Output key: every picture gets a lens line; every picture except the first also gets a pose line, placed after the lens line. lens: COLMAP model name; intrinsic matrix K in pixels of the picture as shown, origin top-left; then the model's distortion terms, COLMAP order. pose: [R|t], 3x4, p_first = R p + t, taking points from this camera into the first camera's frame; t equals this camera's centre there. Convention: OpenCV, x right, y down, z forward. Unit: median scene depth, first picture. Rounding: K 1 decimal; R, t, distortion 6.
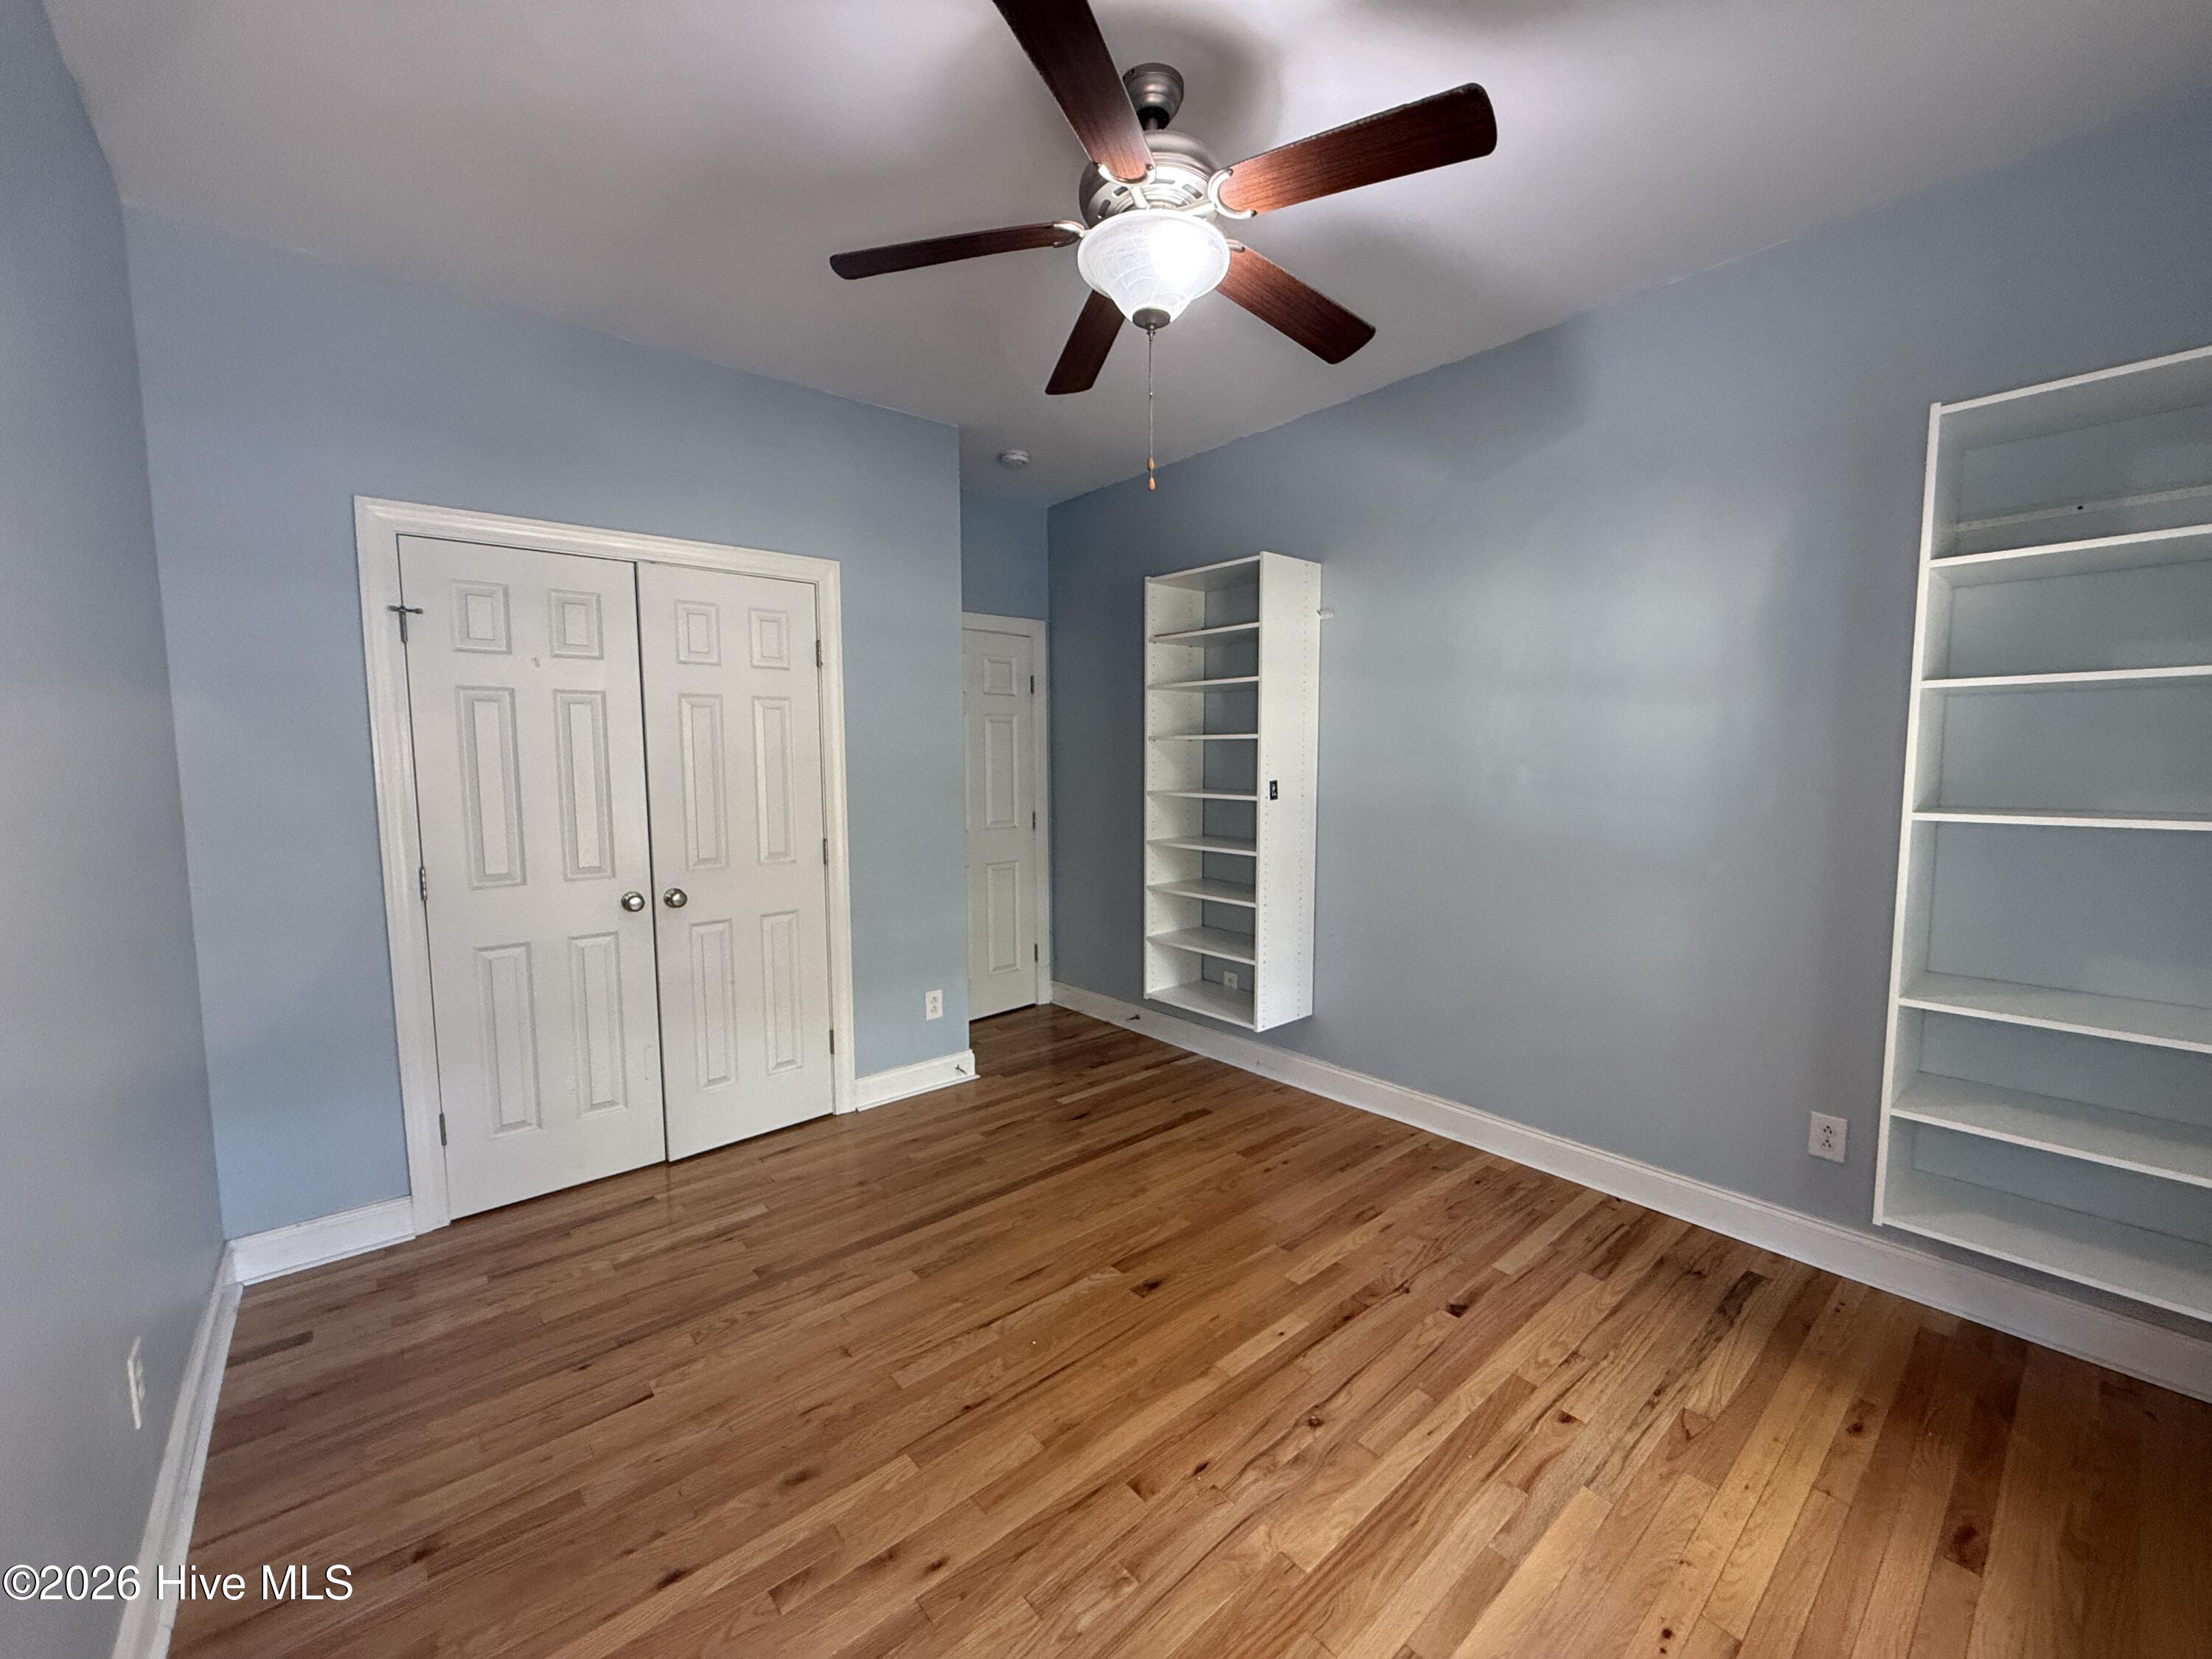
lens RADIAL K [[884.4, 0, 1106.8], [0, 884.4, 825.8], [0, 0, 1]] dist [-0.000288, -0.000437]
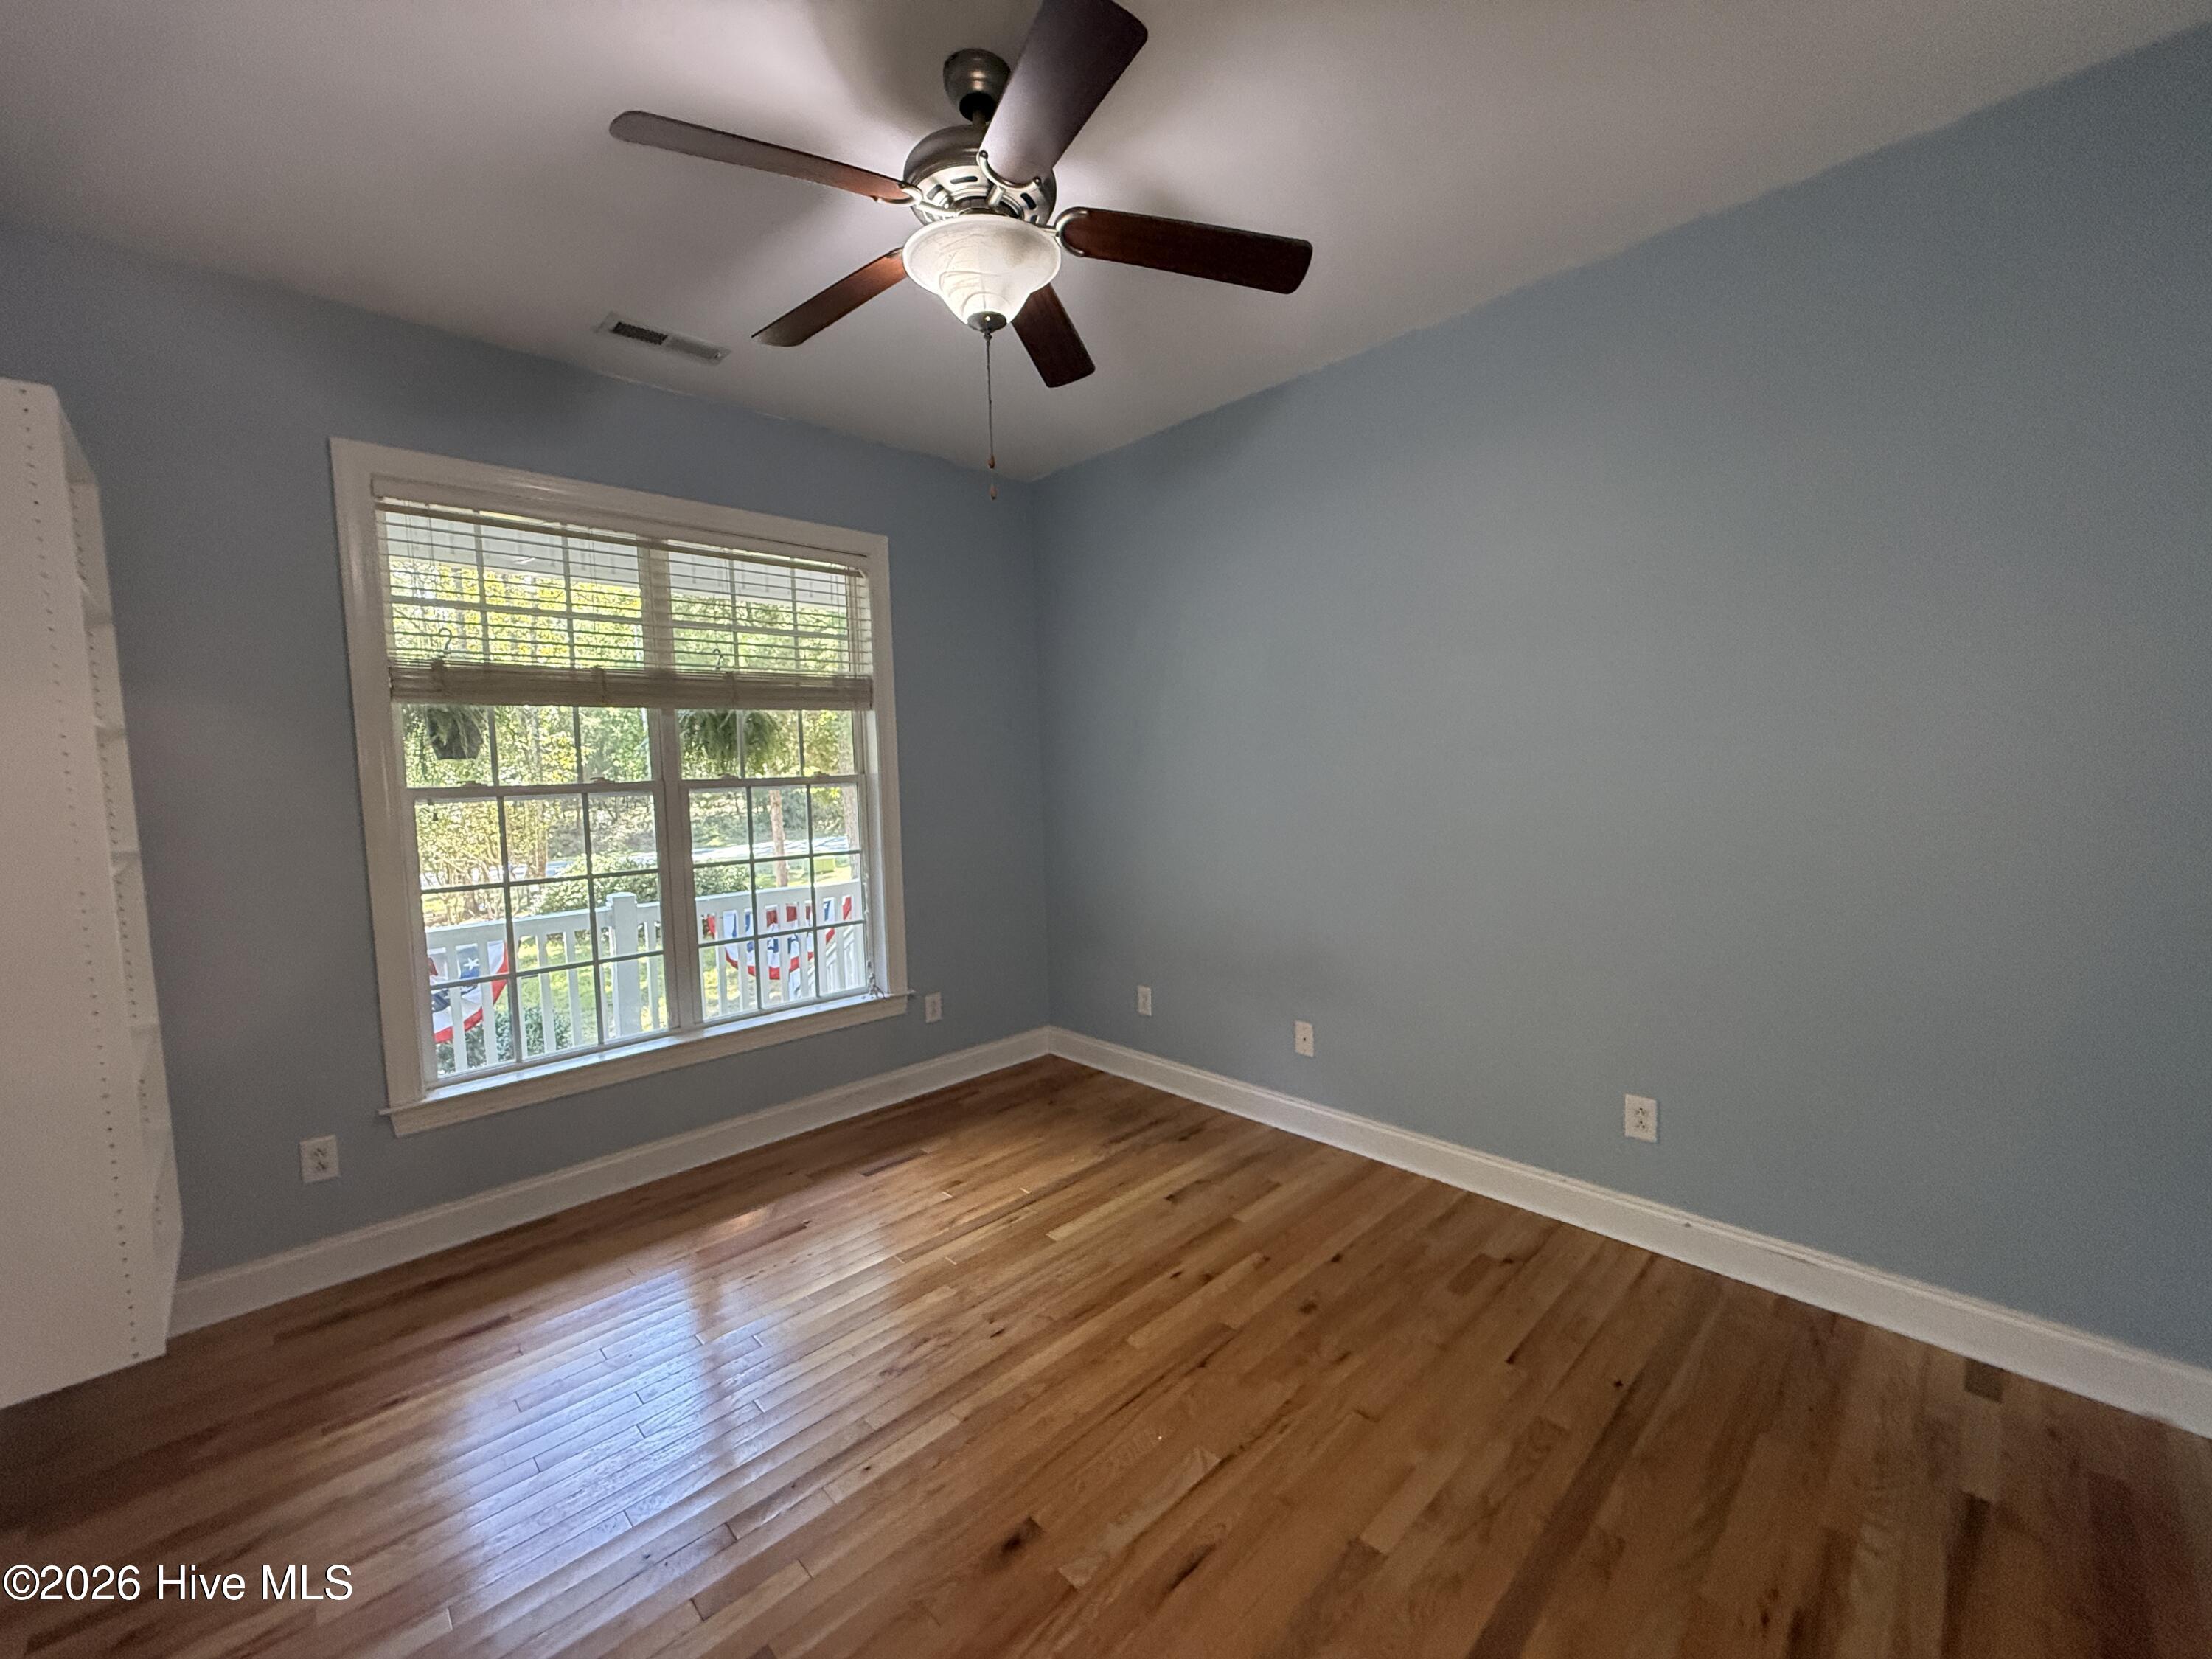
lens RADIAL K [[884.4, 0, 1108.5], [0, 884.4, 825.0], [0, 0, 1]] dist [-0.000288, -0.000437]
pose [[-0.997608, 0.038493, -0.057414, -0.003895], [0.029596, 0.988475, 0.148461, -0.117155], [0.062467, 0.146406, -0.987250, 1.432902]]
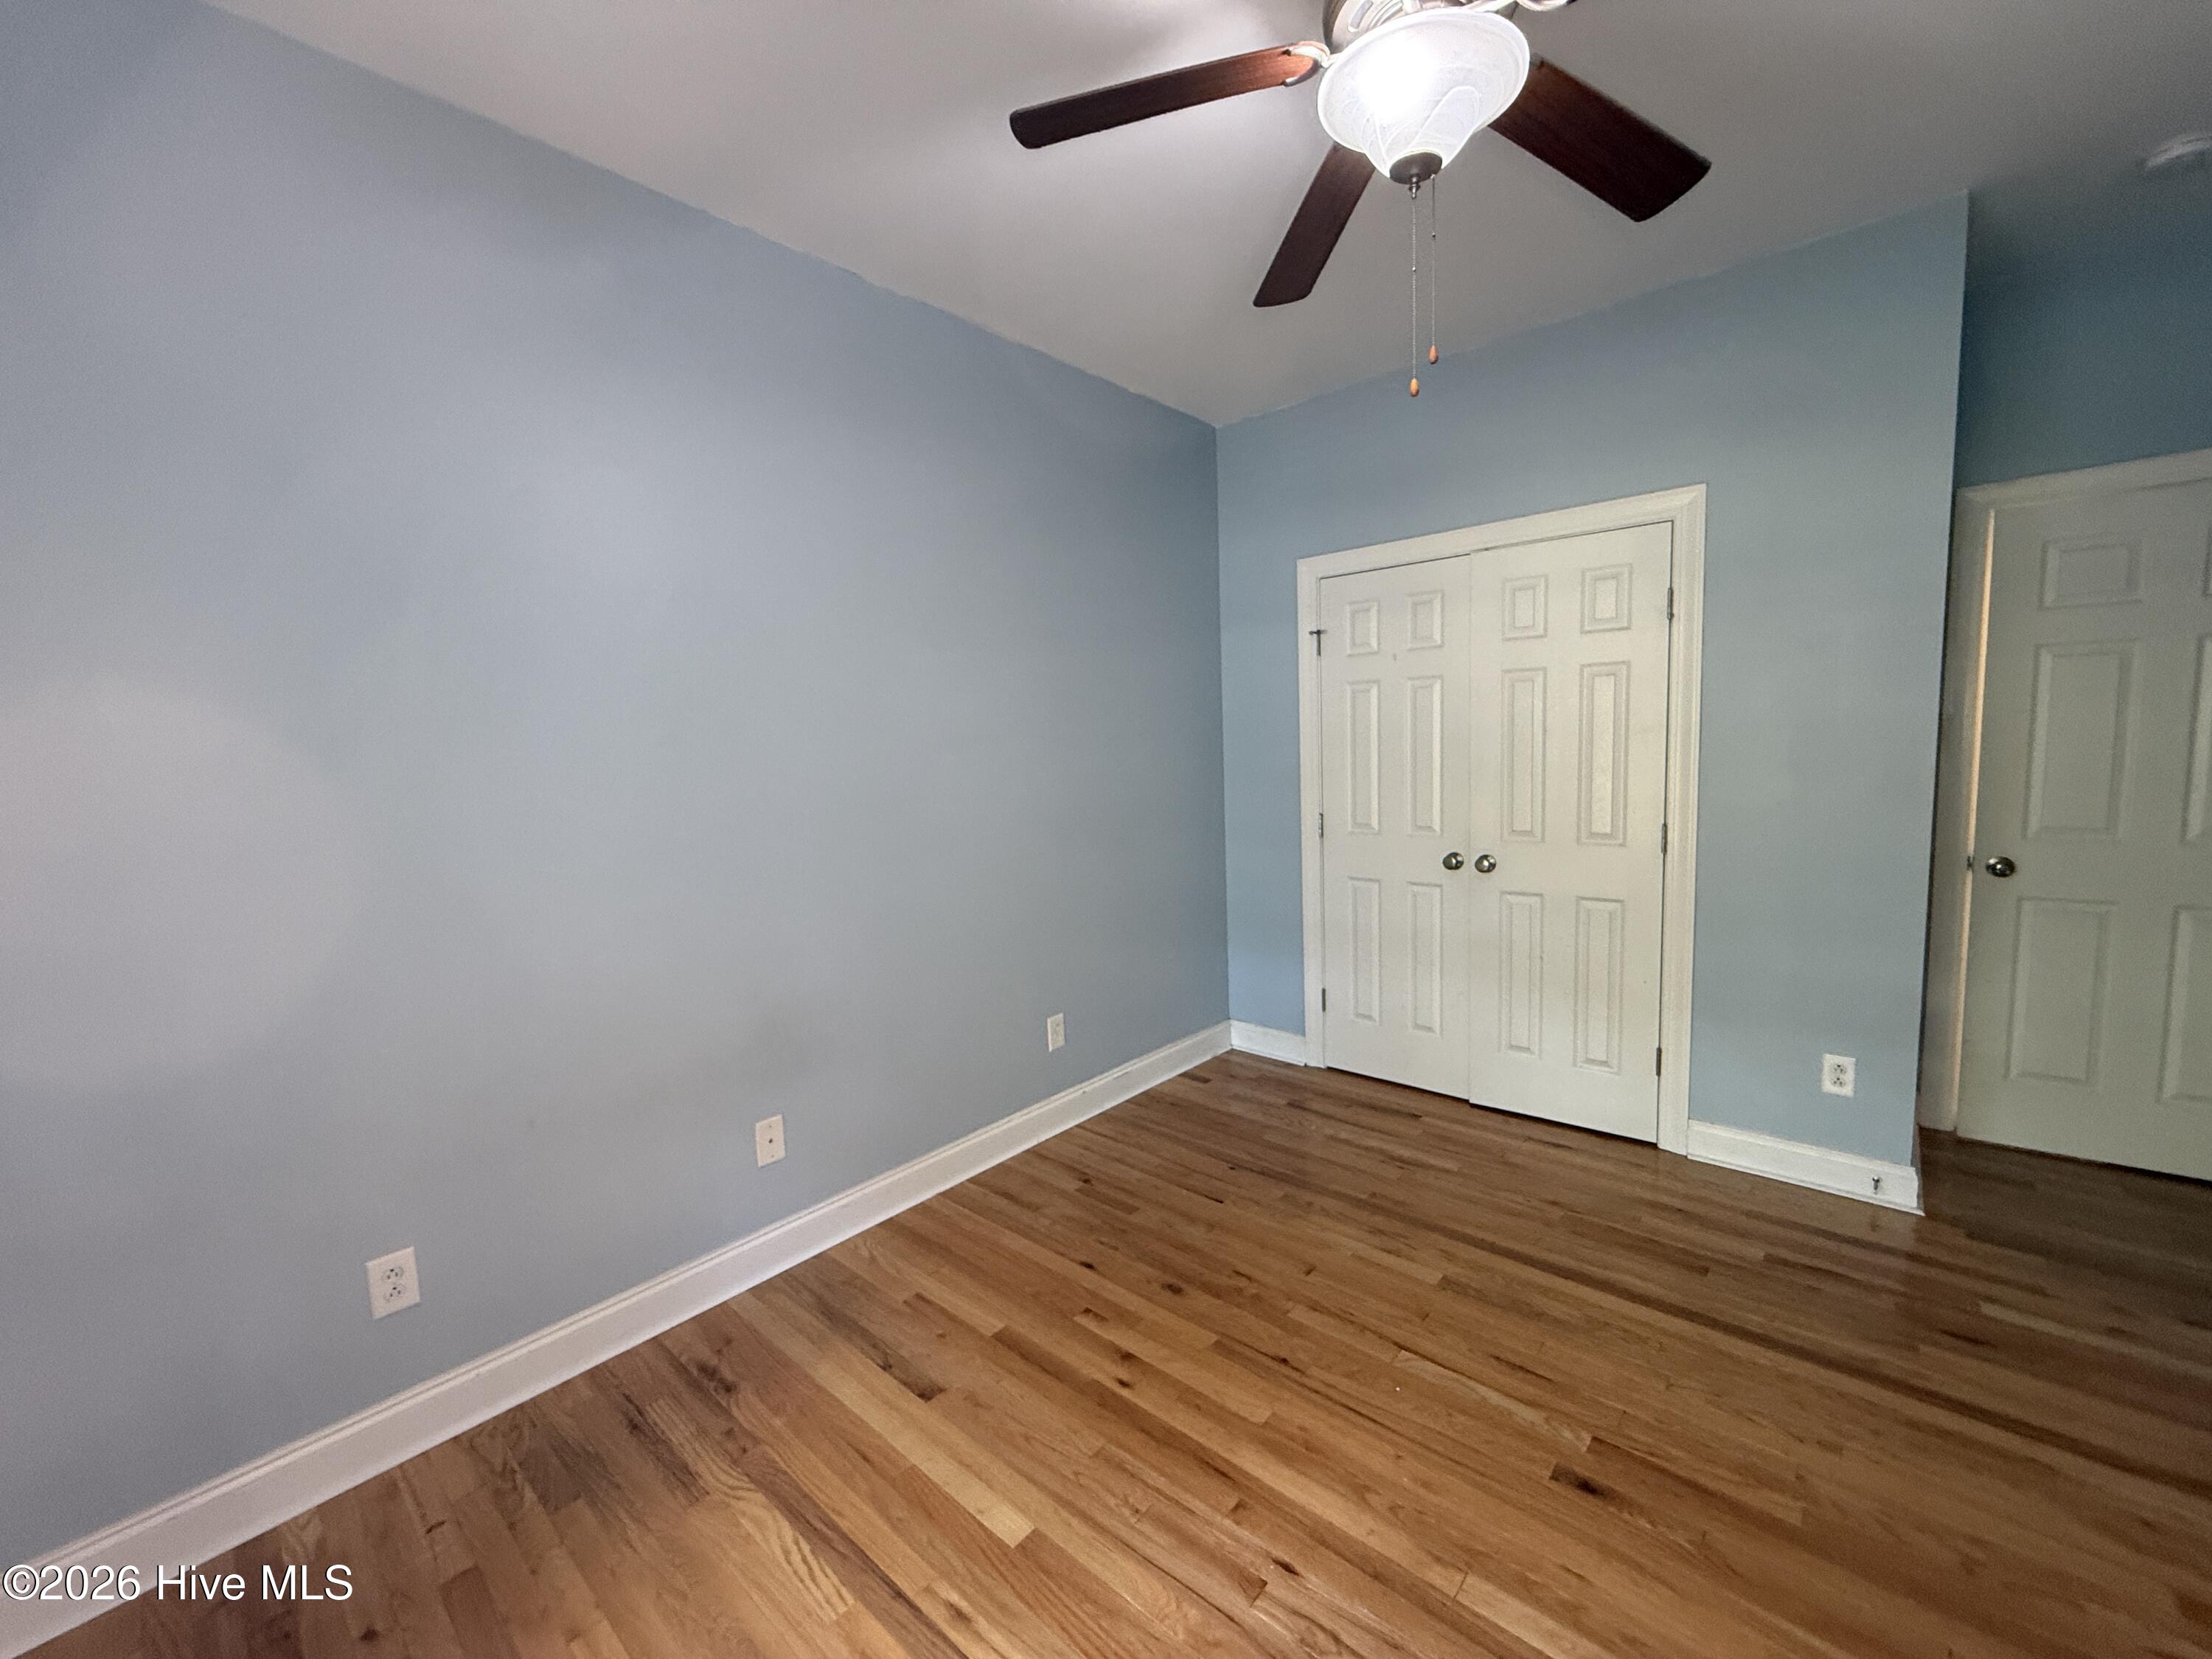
lens RADIAL K [[884.4, 0, 1097.8], [0, 884.4, 826.9], [0, 0, 1]] dist [-0.000288, -0.000437]
pose [[0.132176, 0.096444, -0.986523, 0.575263], [-0.048253, 0.994701, 0.090778, -0.042291], [0.990051, 0.035603, 0.136130, 0.447867]]
